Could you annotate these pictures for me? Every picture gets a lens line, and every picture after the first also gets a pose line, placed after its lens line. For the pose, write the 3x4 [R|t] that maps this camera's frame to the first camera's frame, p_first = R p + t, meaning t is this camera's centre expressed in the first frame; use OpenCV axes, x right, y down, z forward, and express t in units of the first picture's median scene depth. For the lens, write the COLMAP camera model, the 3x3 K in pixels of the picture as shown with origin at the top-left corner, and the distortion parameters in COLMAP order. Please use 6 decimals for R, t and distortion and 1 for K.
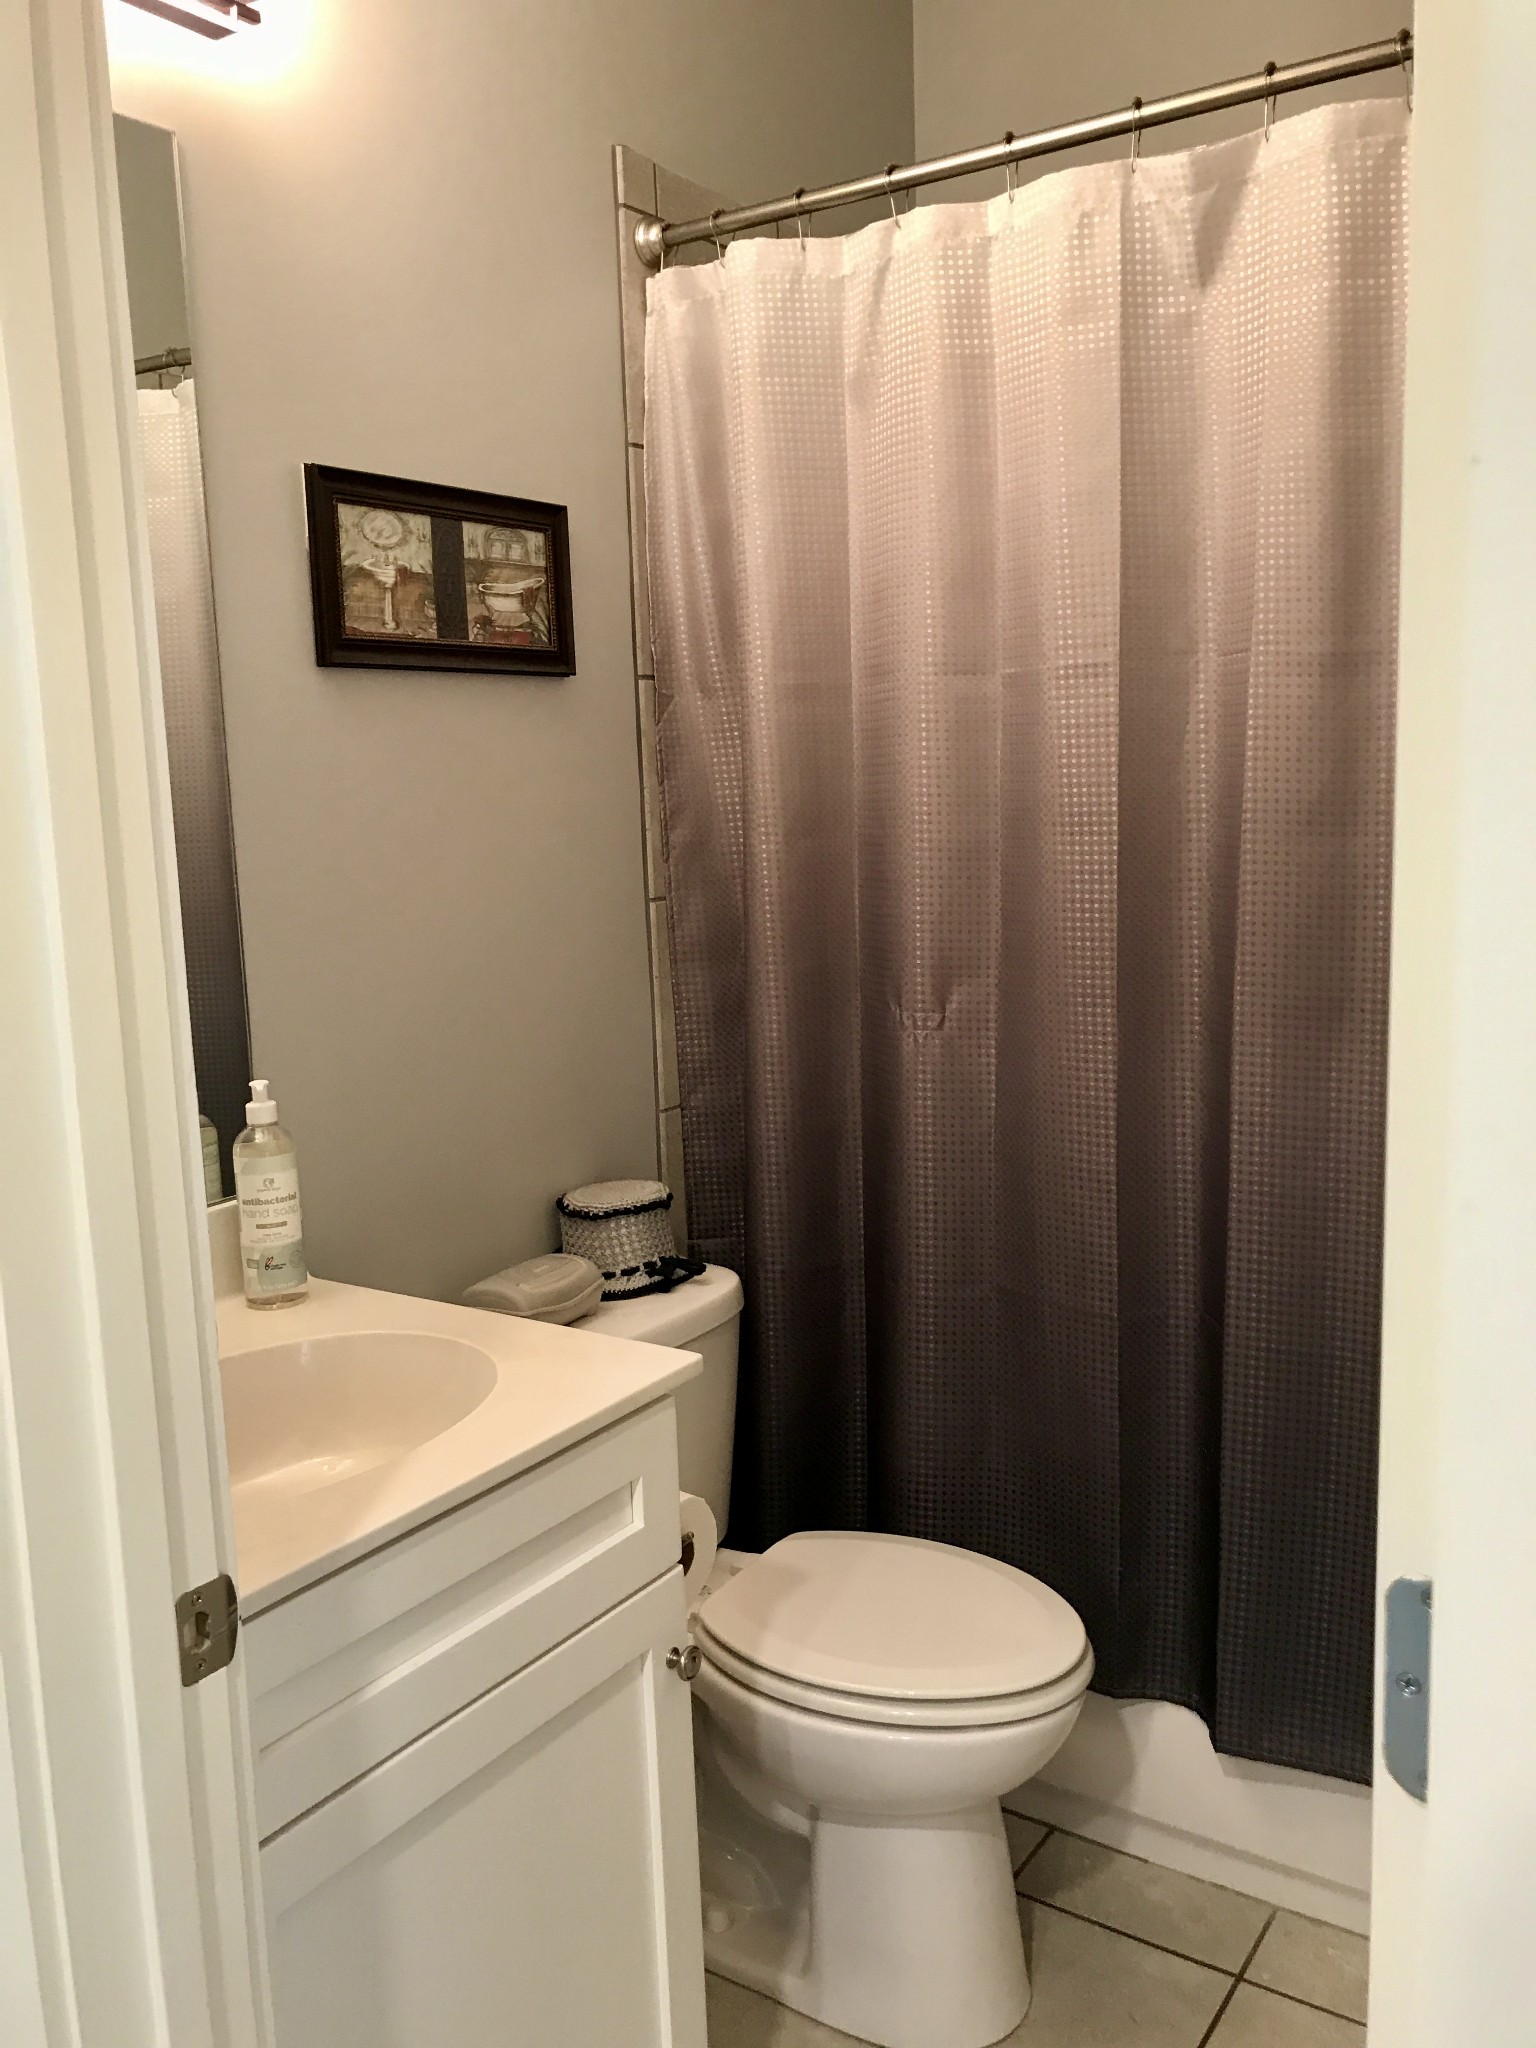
lens RADIAL K [[1661.8, 0, 768.0], [0, 1661.8, 1024.0], [0, 0, 1]] dist [0.086711, -0.156231]
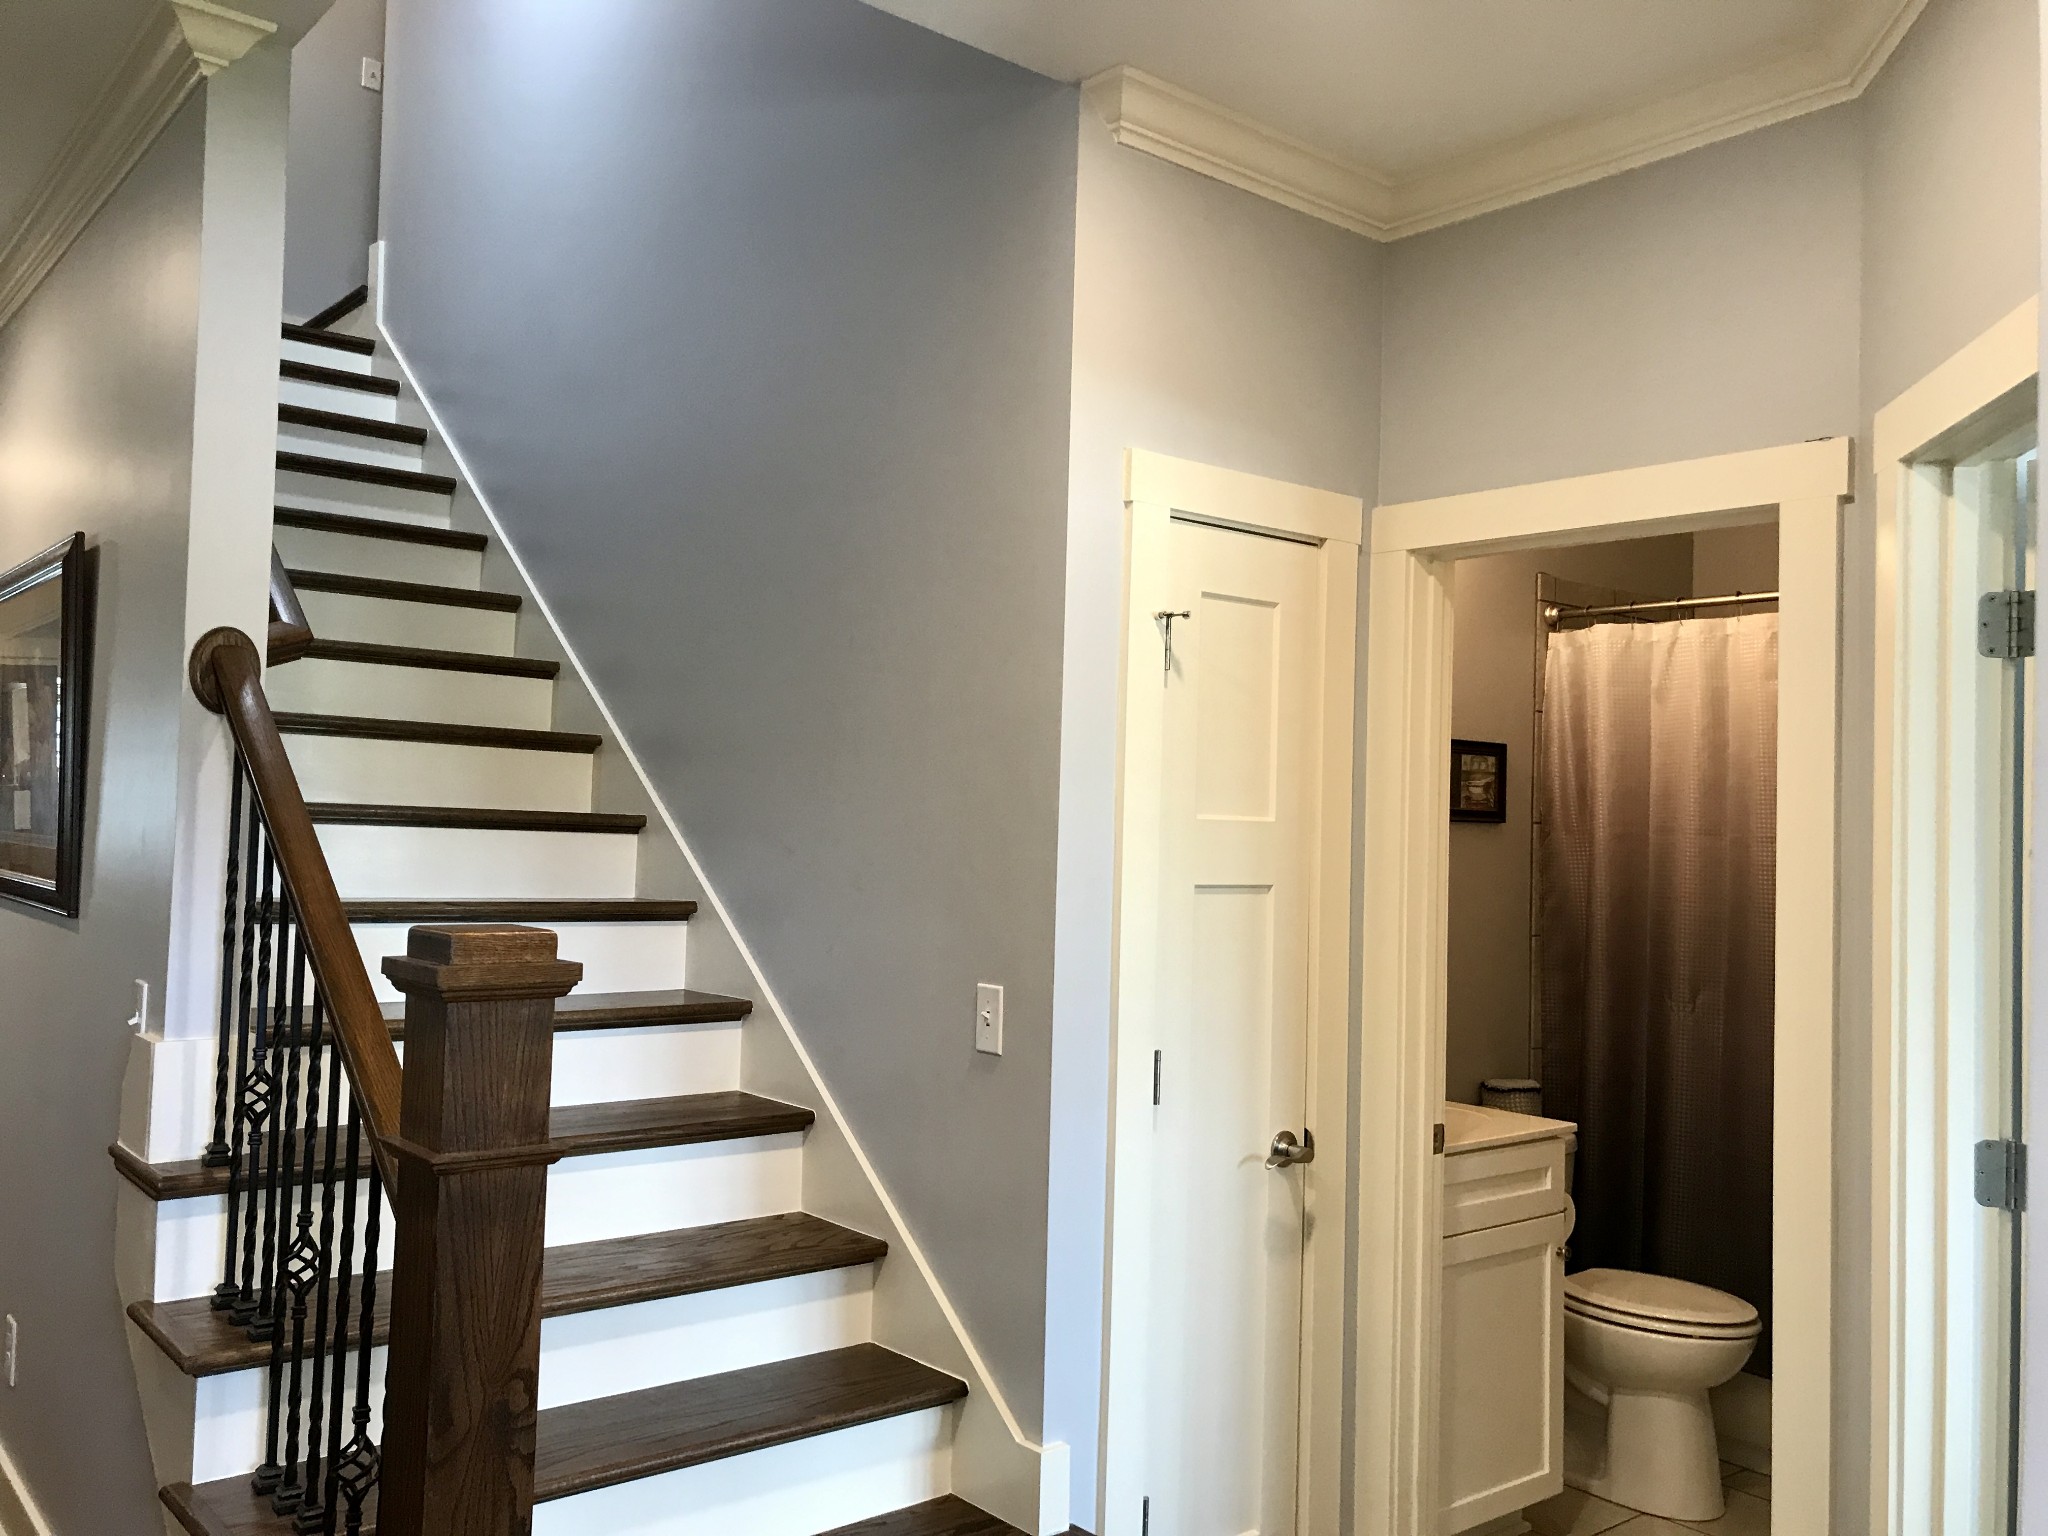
lens RADIAL K [[1662.9, 0, 1024.0], [0, 1662.9, 768.0], [0, 0, 1]] dist [0.012287, -0.001897]
pose [[0.955002, 0.047315, -0.292801, -0.086260], [-0.099524, 0.981079, -0.166071, 0.124357], [0.279403, 0.187739, 0.941641, -1.113521]]
